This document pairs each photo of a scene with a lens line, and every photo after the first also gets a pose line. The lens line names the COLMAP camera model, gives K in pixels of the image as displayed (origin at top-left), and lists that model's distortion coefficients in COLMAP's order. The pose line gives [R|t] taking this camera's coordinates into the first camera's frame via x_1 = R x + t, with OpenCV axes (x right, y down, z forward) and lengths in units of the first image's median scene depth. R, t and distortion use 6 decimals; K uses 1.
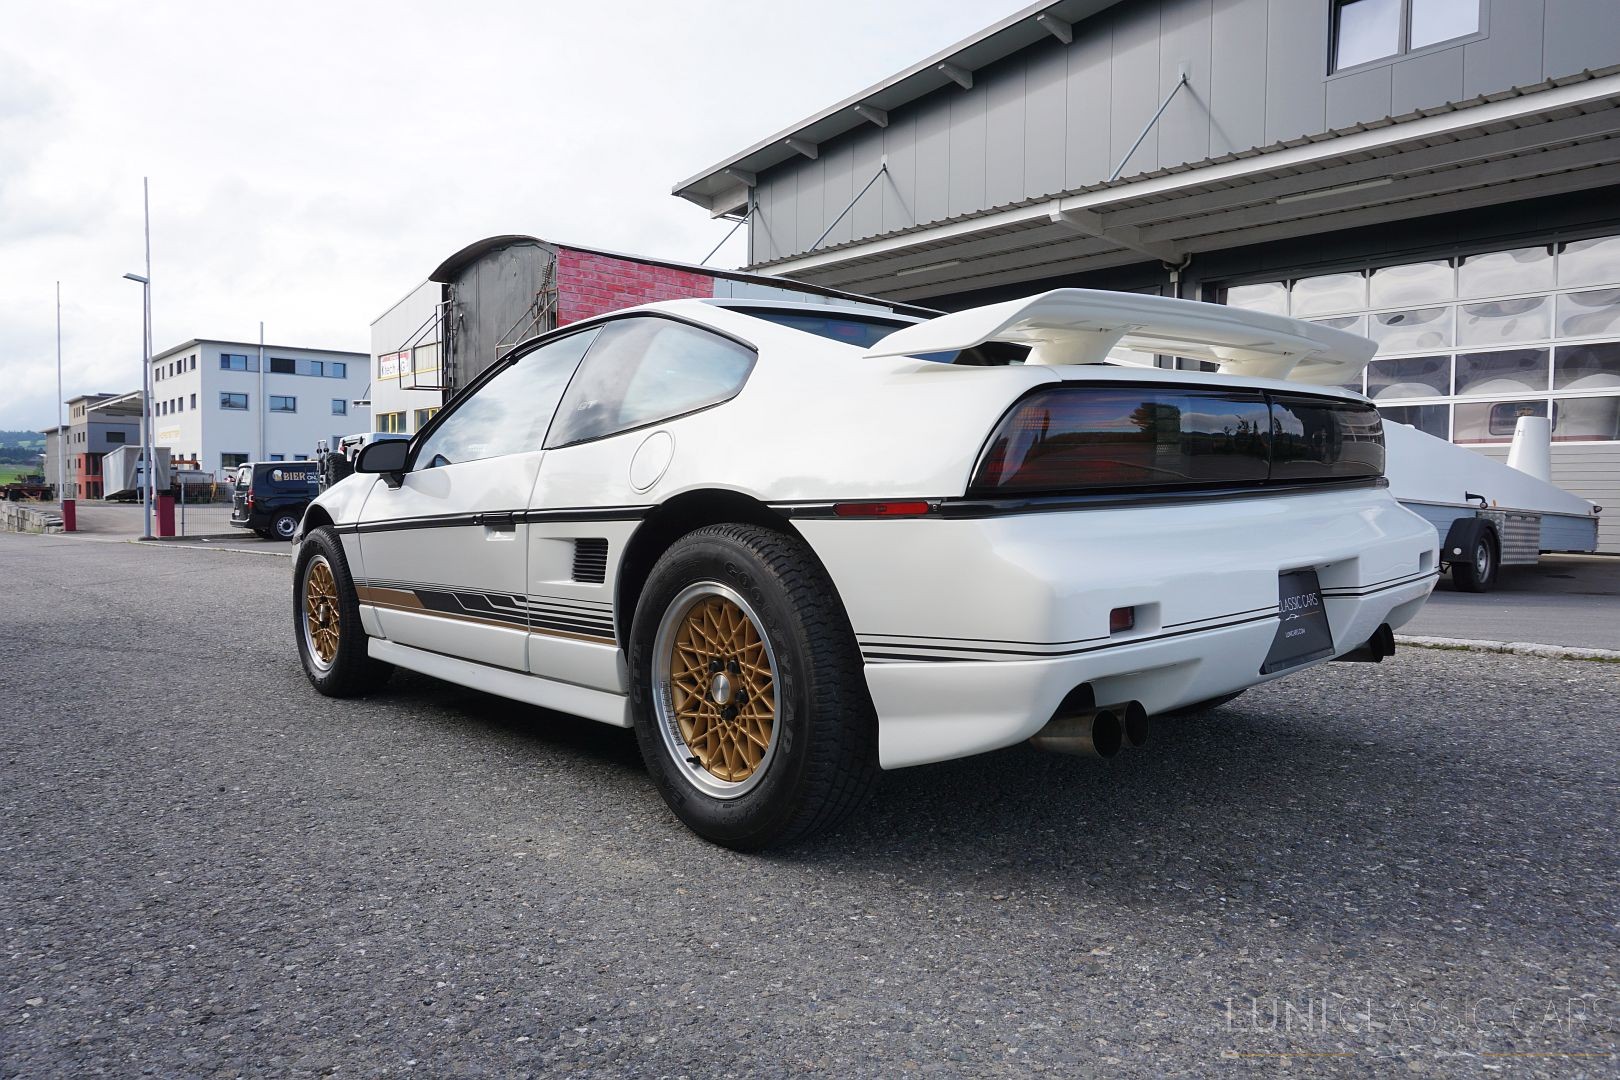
lens RADIAL K [[1084.7, 0, 809.4], [0, 1084.7, 534.4], [0, 0, 1]] dist [-0.037931, 0.027621]
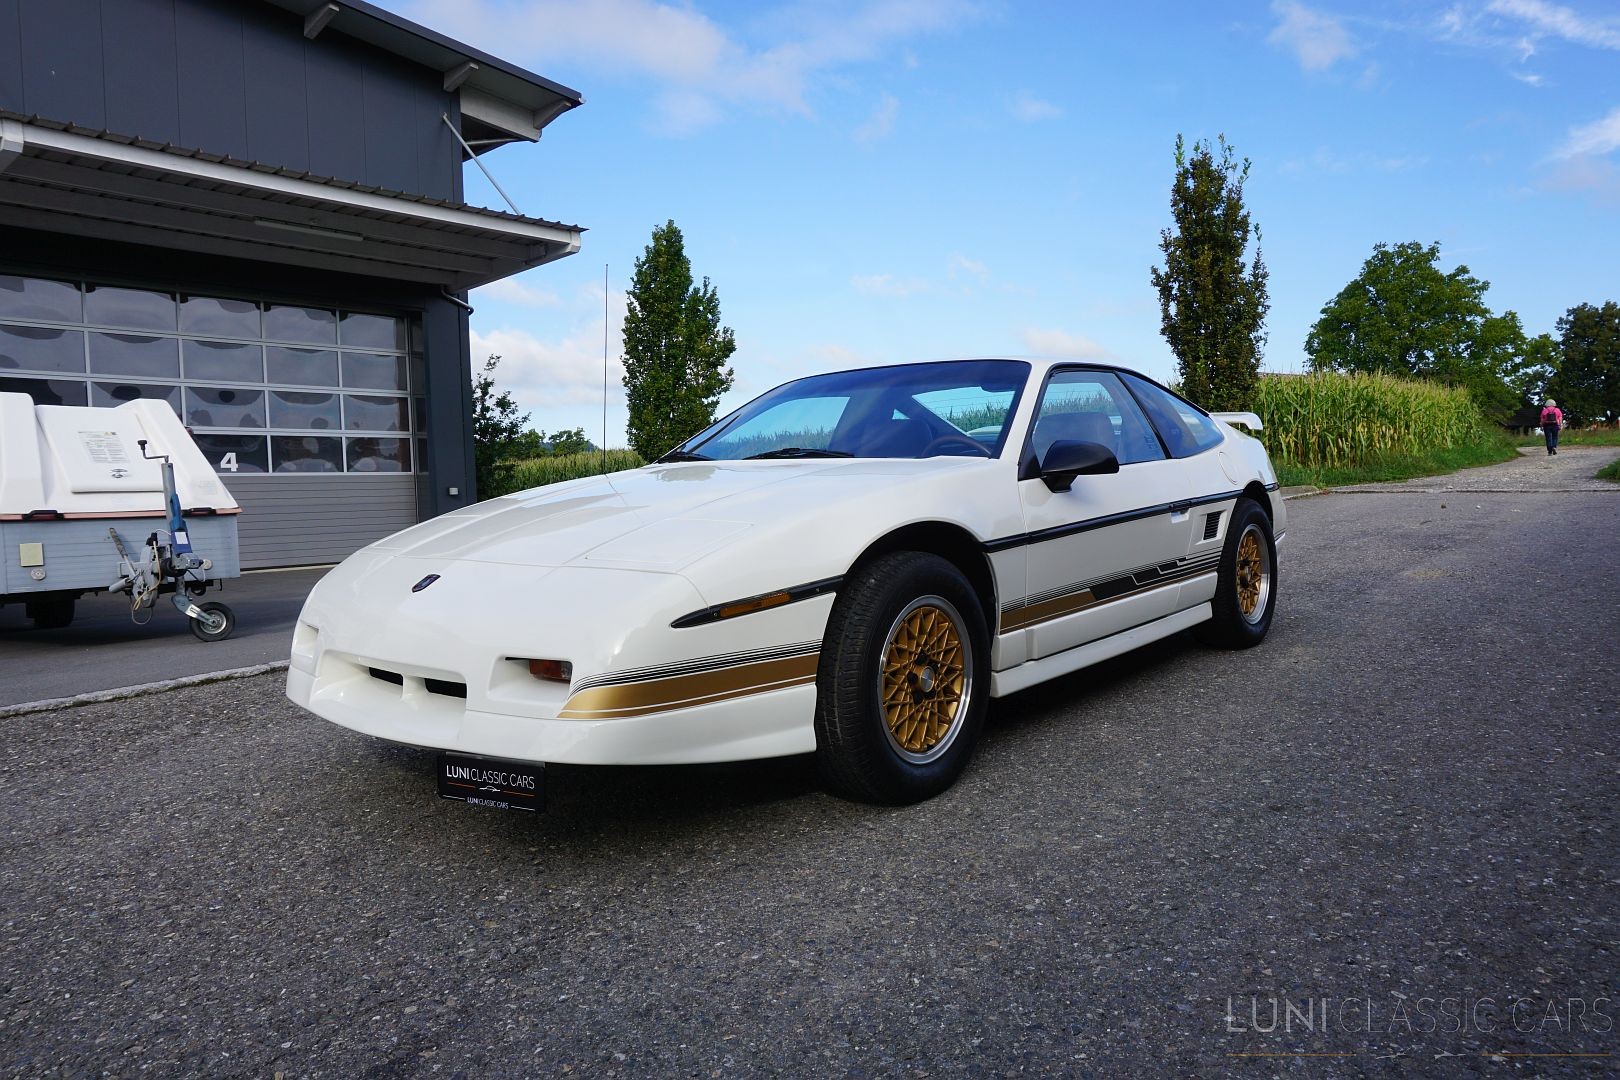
lens RADIAL K [[1085.2, 0, 818.1], [0, 1085.2, 537.5], [0, 0, 1]] dist [-0.049684, 0.034110]
pose [[-0.140825, -0.039472, 0.989247, -0.222356], [0.078058, 0.995652, 0.050840, -0.011279], [-0.986953, 0.084378, -0.137131, 0.228433]]
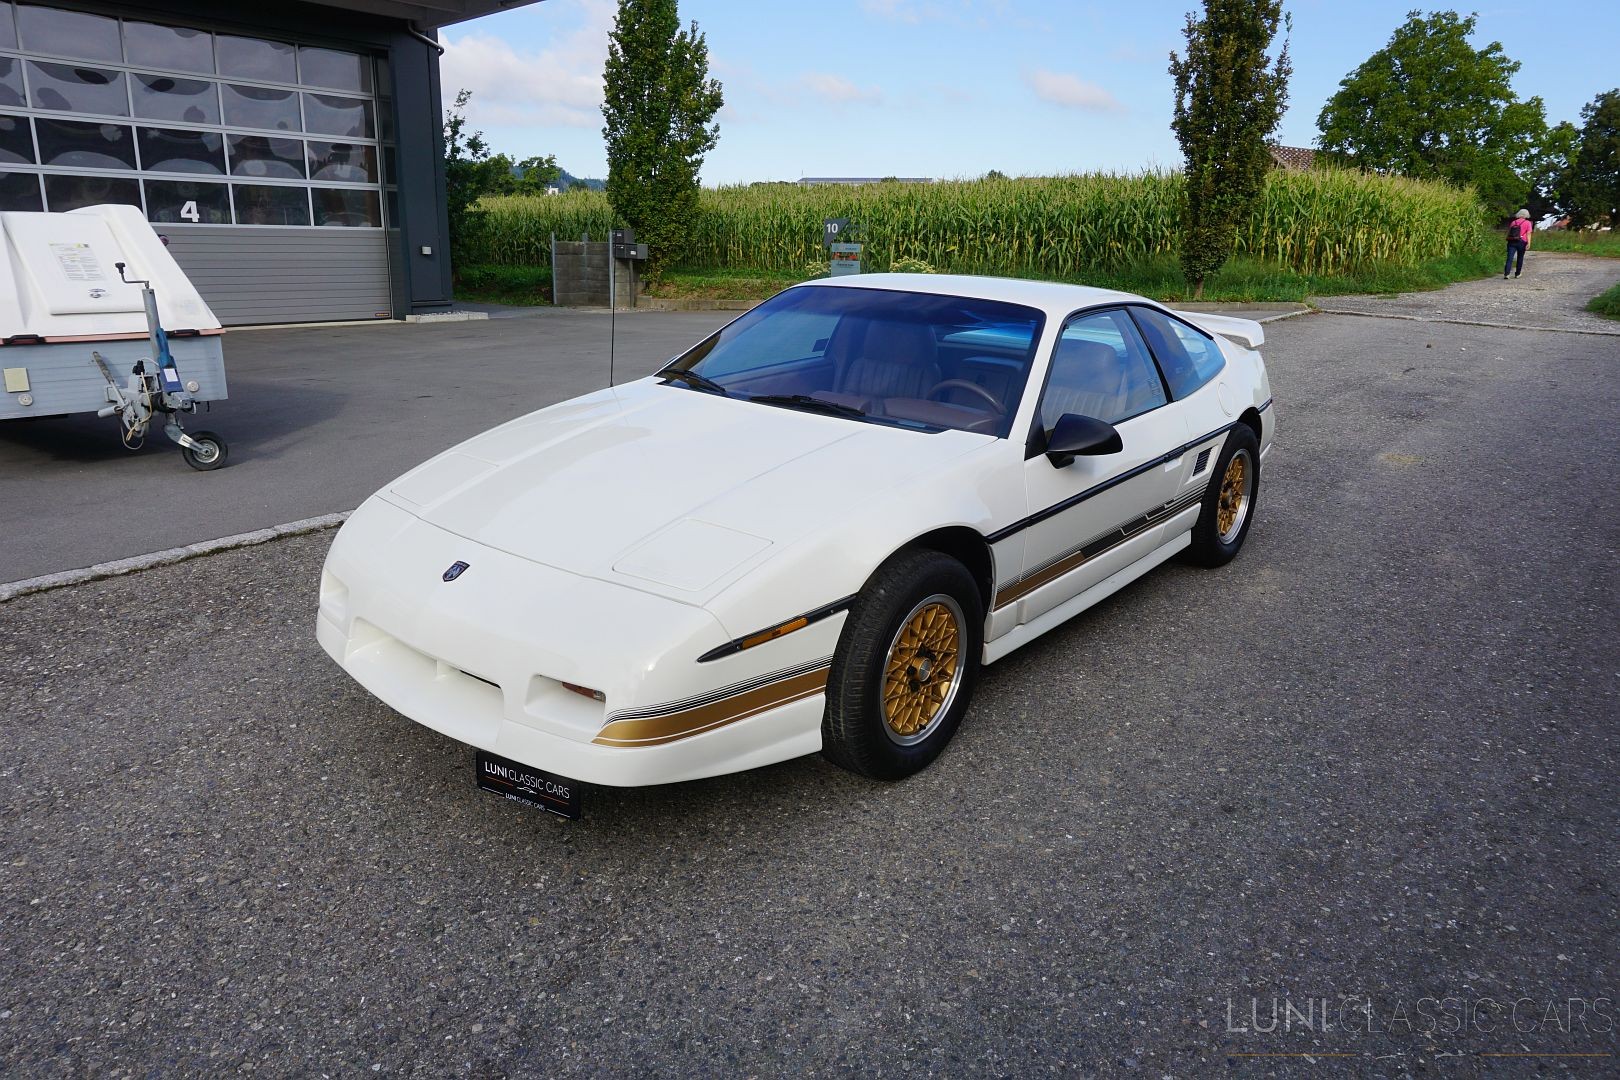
lens RADIAL K [[1083.1, 0, 816.5], [0, 1083.1, 542.4], [0, 0, 1]] dist [-0.049557, 0.033684]
pose [[-0.157046, -0.274557, 0.948660, -0.222027], [0.018742, 0.959578, 0.280819, -0.043215], [-0.987413, 0.061881, -0.145552, 0.232431]]
